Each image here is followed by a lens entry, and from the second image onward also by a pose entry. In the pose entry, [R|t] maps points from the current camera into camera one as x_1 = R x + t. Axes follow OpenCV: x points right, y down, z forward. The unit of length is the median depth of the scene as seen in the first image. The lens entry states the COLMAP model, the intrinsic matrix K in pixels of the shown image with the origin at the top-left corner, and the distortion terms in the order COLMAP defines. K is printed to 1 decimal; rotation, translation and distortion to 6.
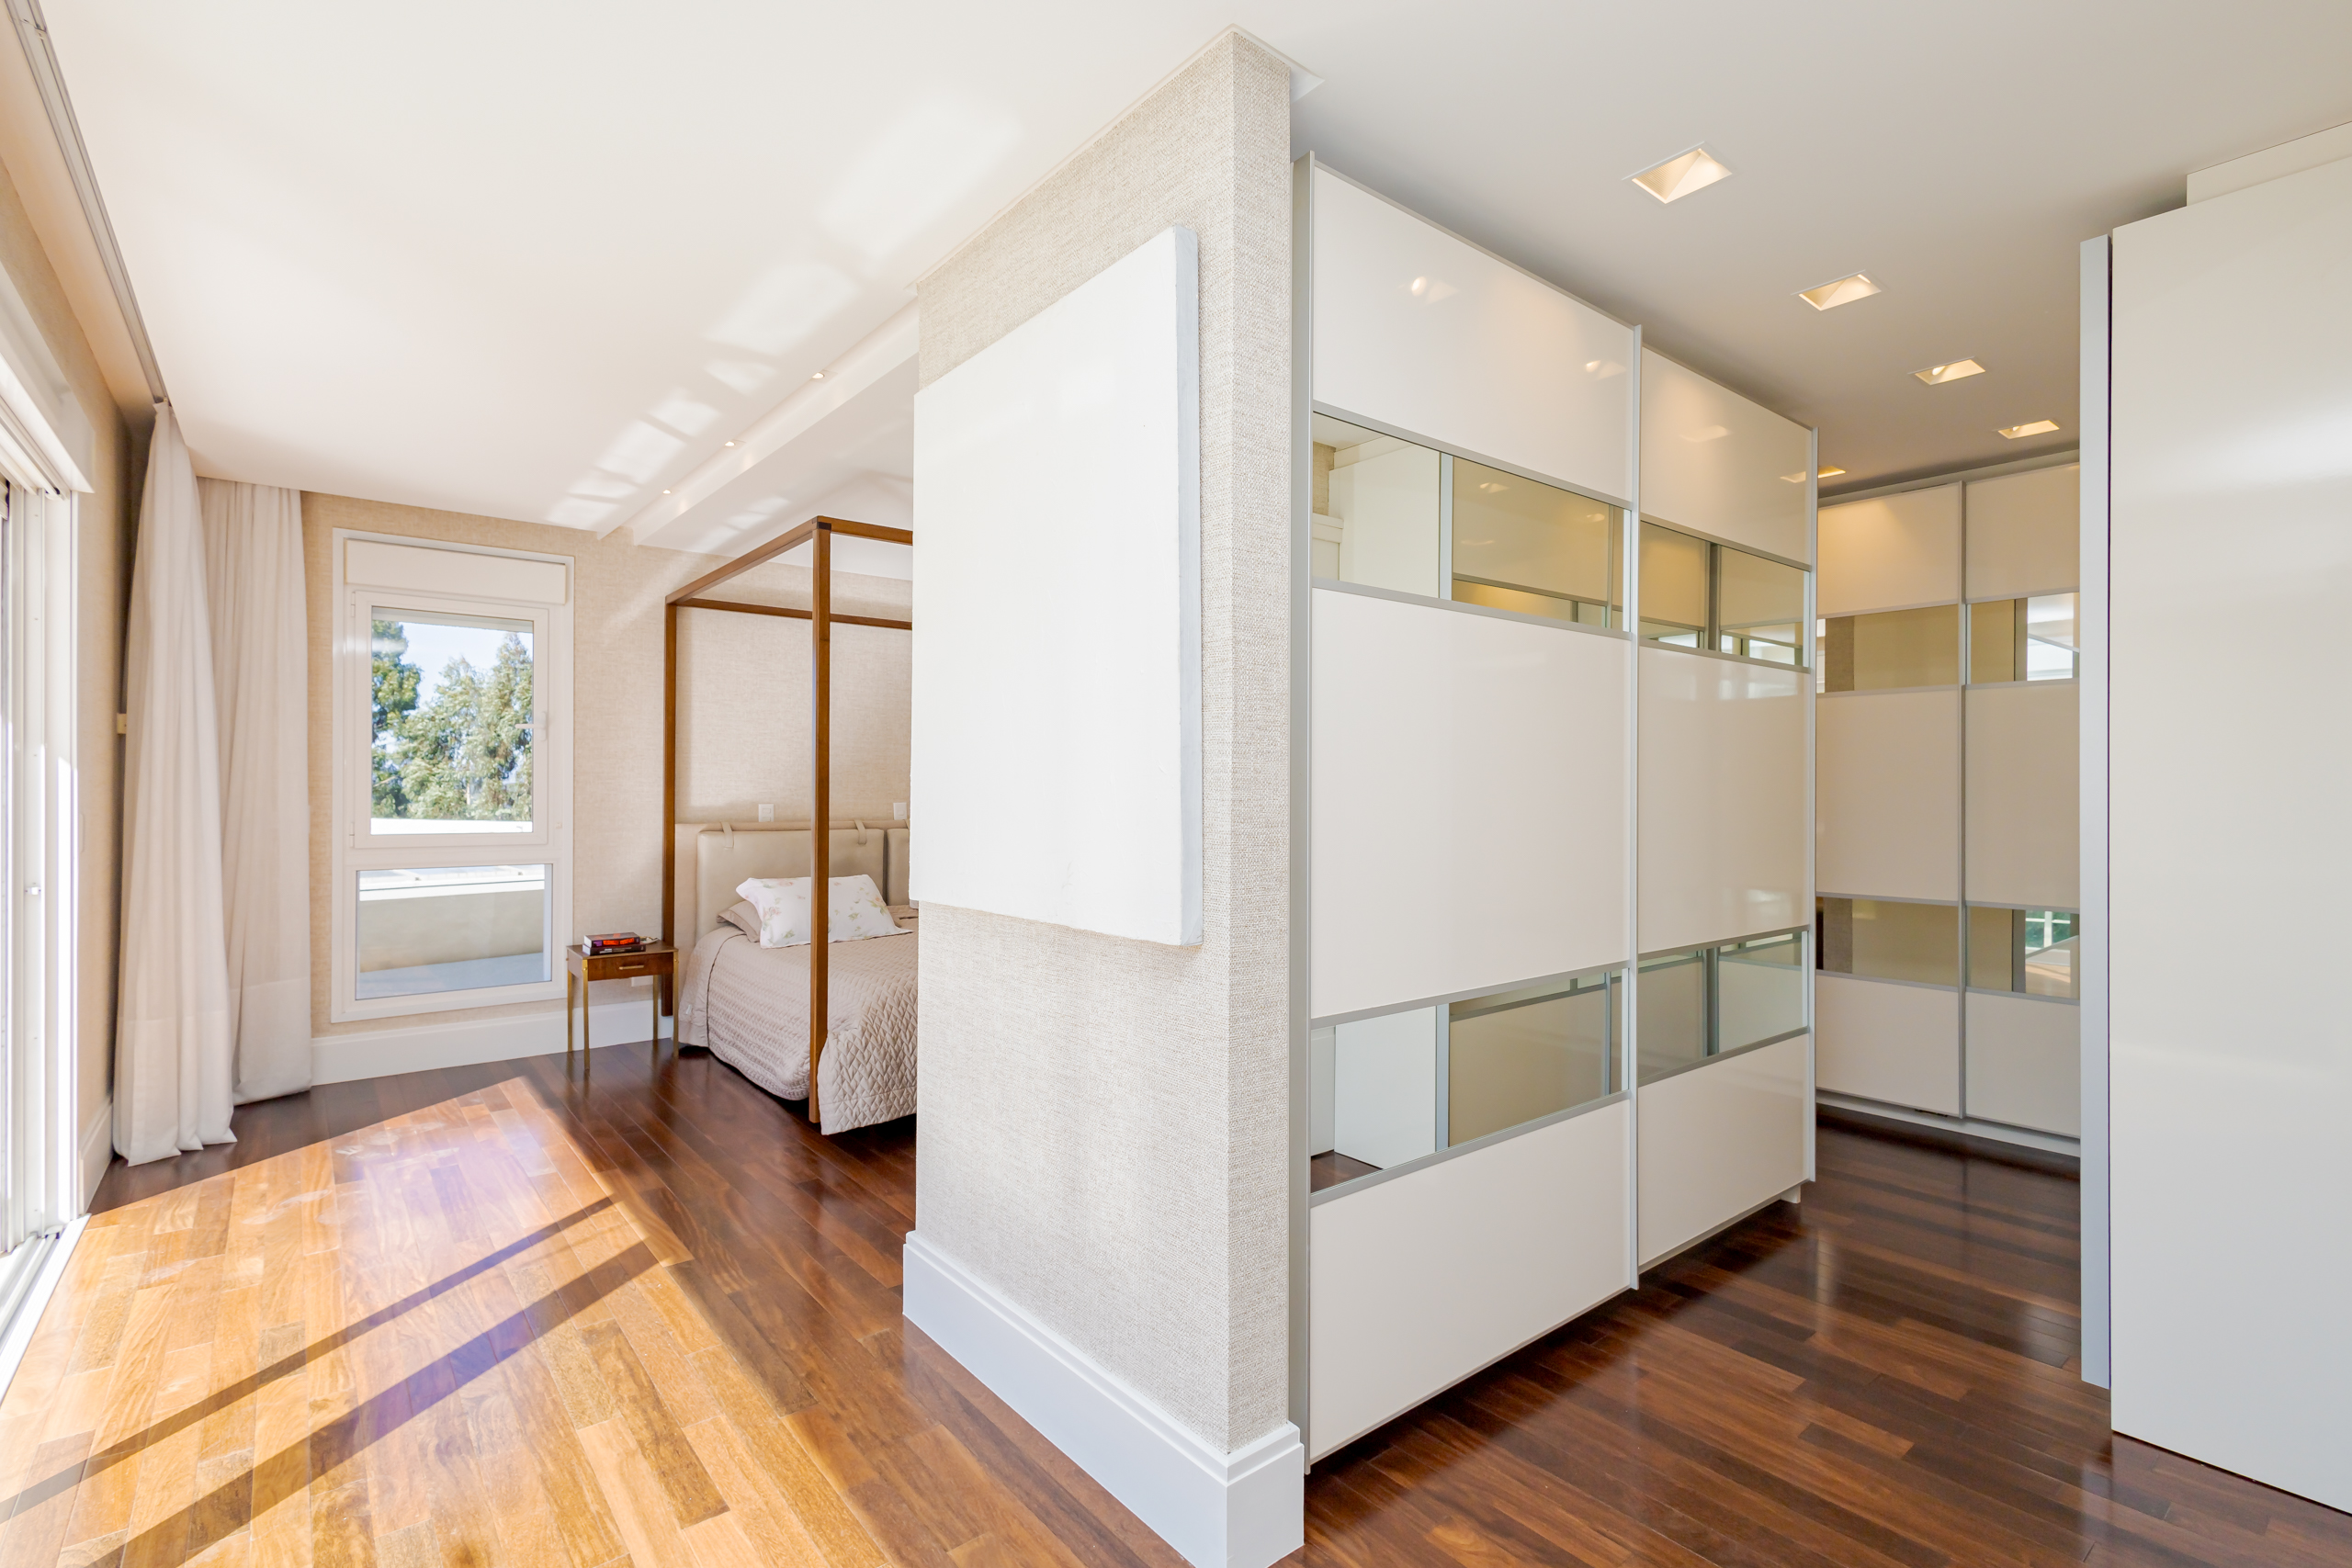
lens RADIAL K [[1073.0, 0, 1171.5], [0, 1073.0, 782.0], [0, 0, 1]] dist [0.003455, 0.000664]
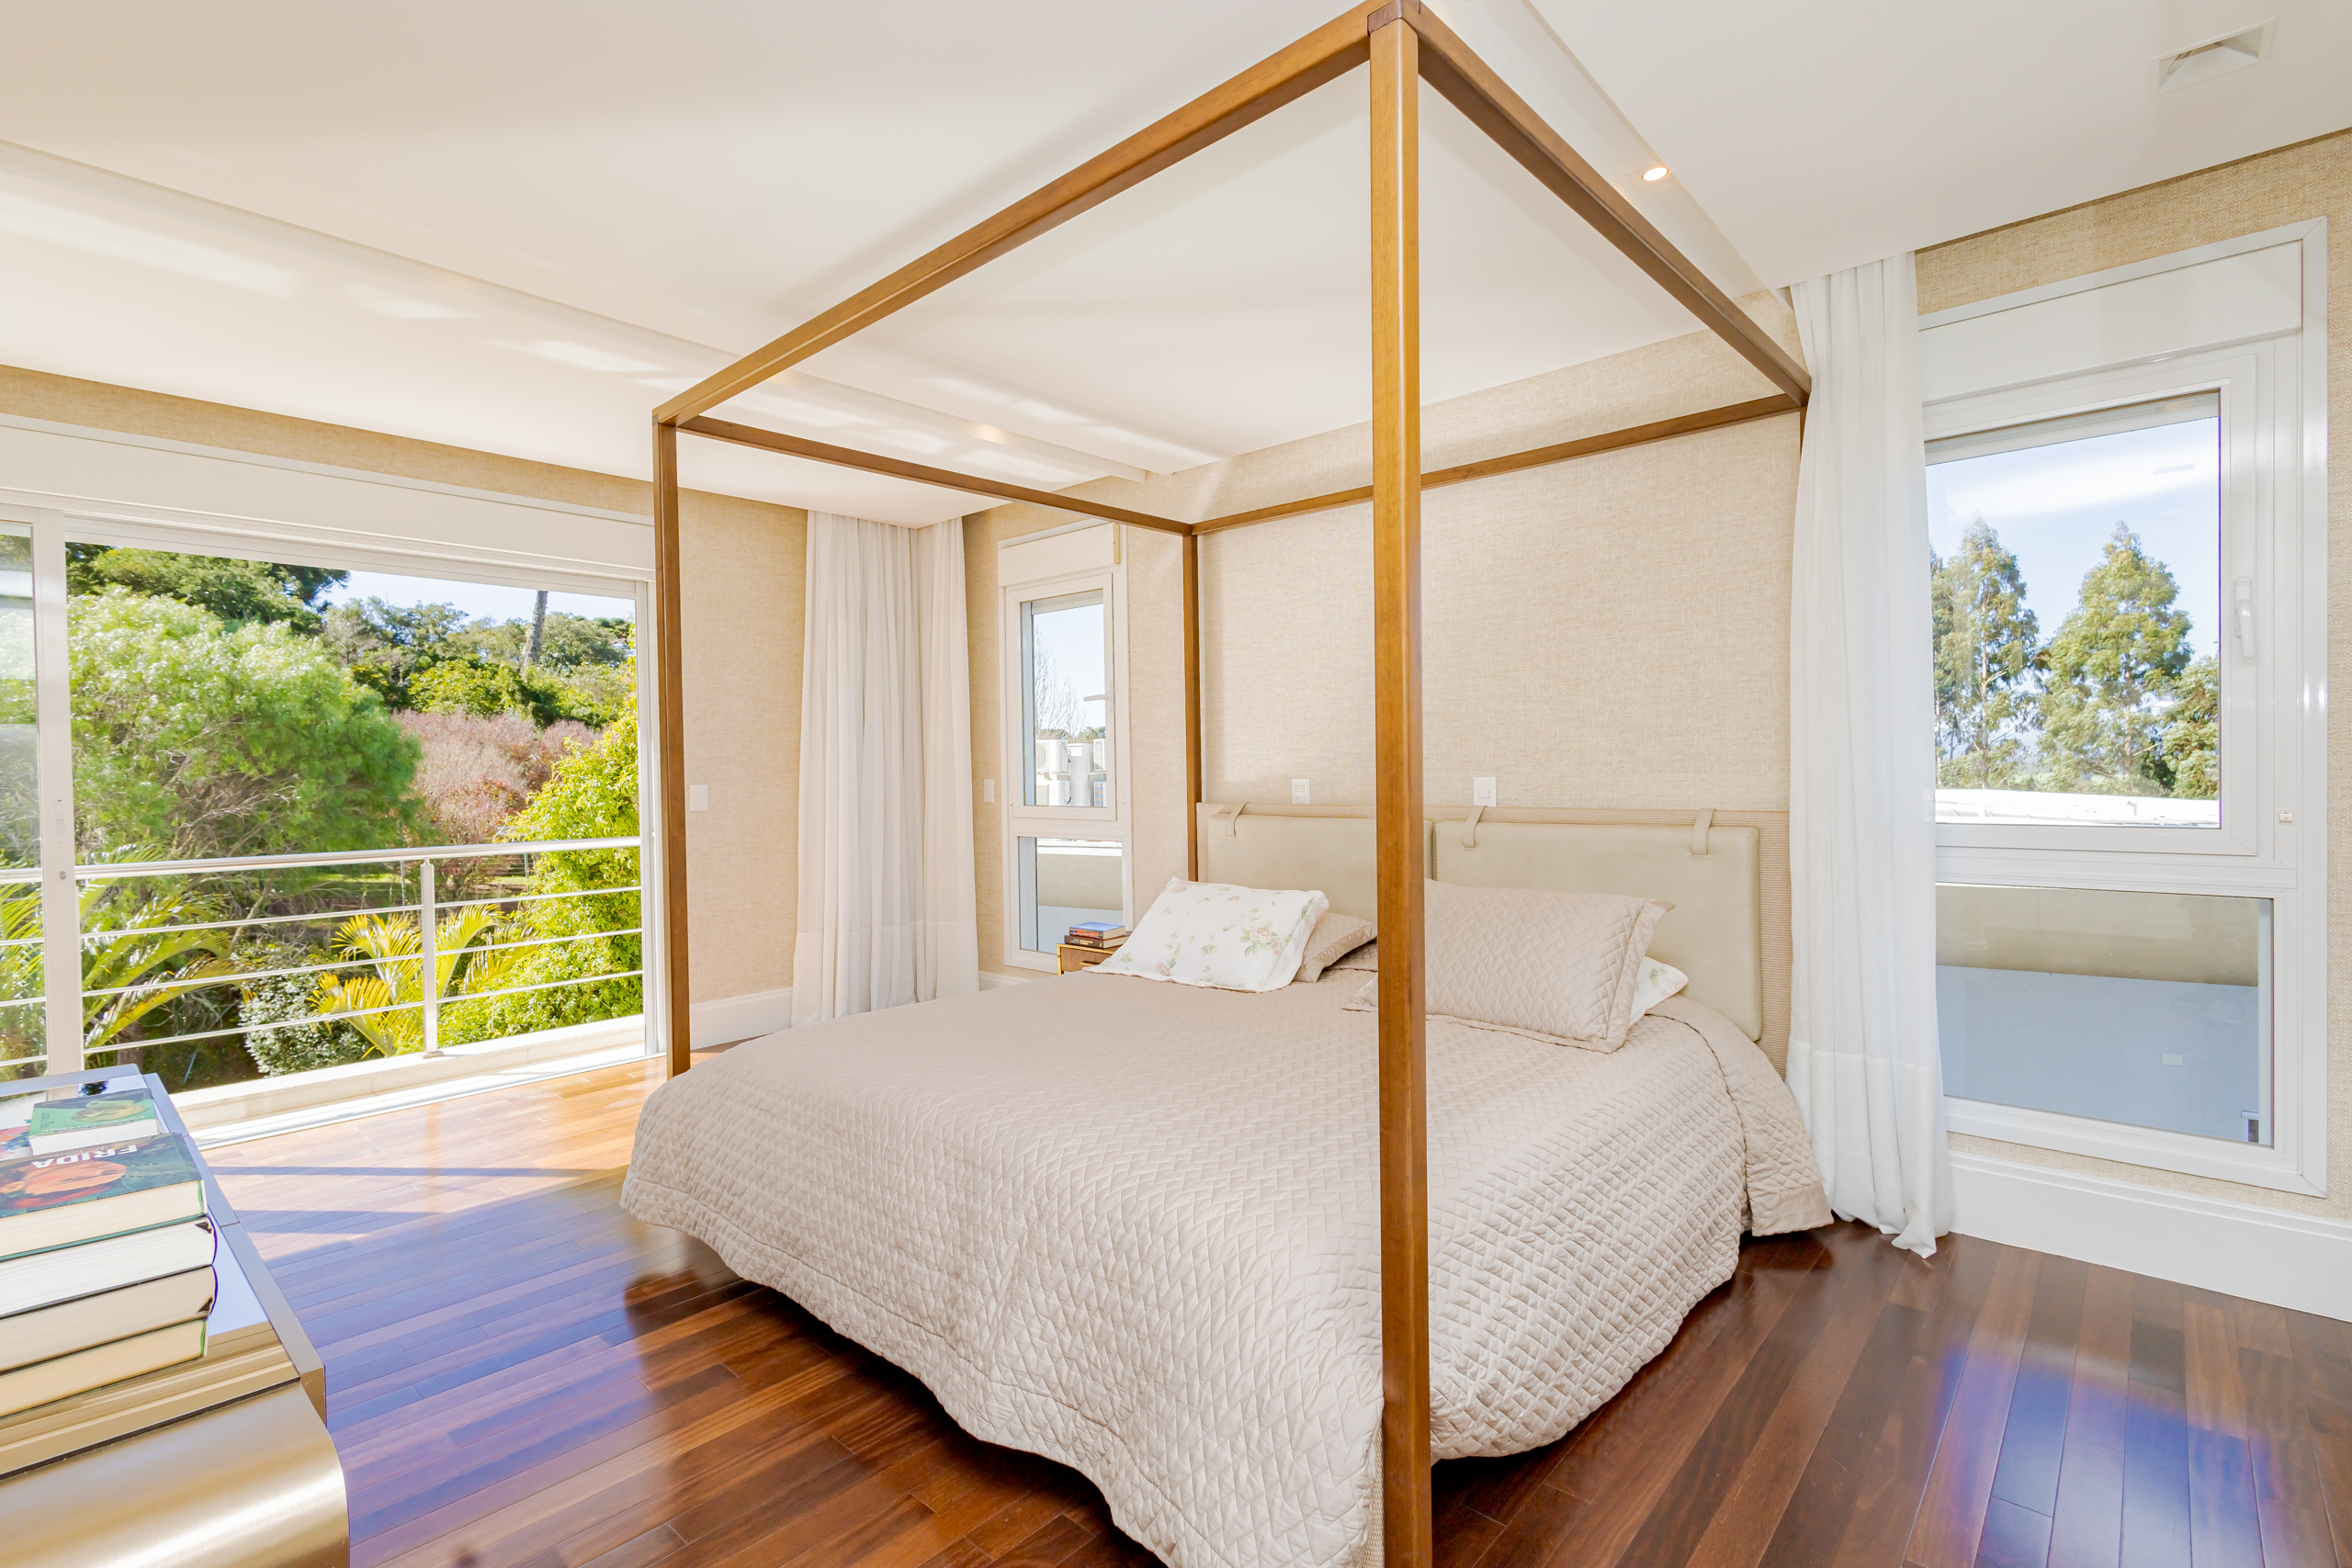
lens RADIAL K [[1073.0, 0, 1171.5], [0, 1073.0, 782.0], [0, 0, 1]] dist [0.003455, 0.000664]
pose [[0.147282, 0.005045, -0.989082, 0.602000], [0.023214, 0.999694, 0.008556, 0.029870], [0.988822, -0.024221, 0.147120, 1.533341]]
